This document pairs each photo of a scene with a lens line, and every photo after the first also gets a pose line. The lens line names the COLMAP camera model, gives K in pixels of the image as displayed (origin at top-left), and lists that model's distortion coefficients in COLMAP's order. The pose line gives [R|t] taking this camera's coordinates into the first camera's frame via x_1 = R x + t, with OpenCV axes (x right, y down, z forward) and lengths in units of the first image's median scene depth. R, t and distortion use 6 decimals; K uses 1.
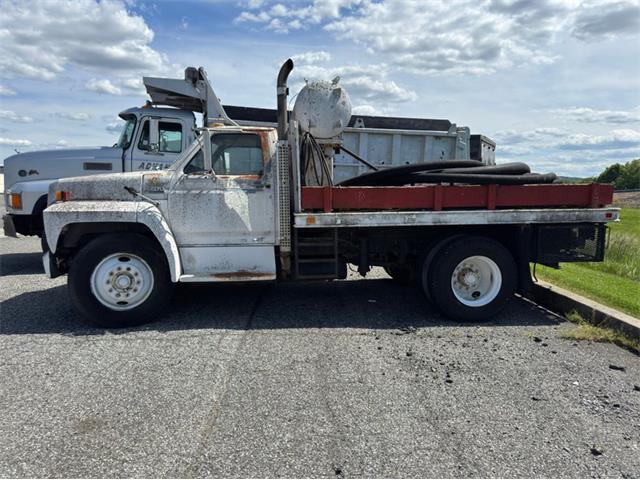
lens RADIAL K [[469.3, 0, 320.0], [0, 469.3, 240.0], [0, 0, 1]] dist [0.029444, -0.008351]
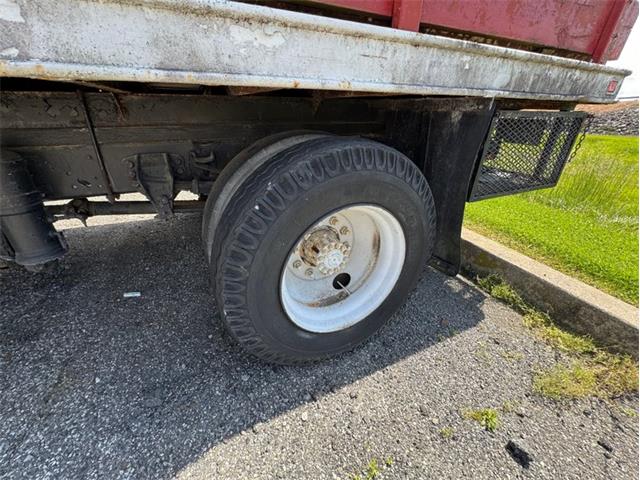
lens RADIAL K [[258.6, 0, 320.0], [0, 258.6, 240.0], [0, 0, 1]] dist [0.006281, -0.000124]
pose [[0.948076, -0.129888, 0.290311, 0.154230], [0.026130, 0.941529, 0.335916, -0.002818], [-0.316967, -0.310888, 0.896036, 0.503813]]
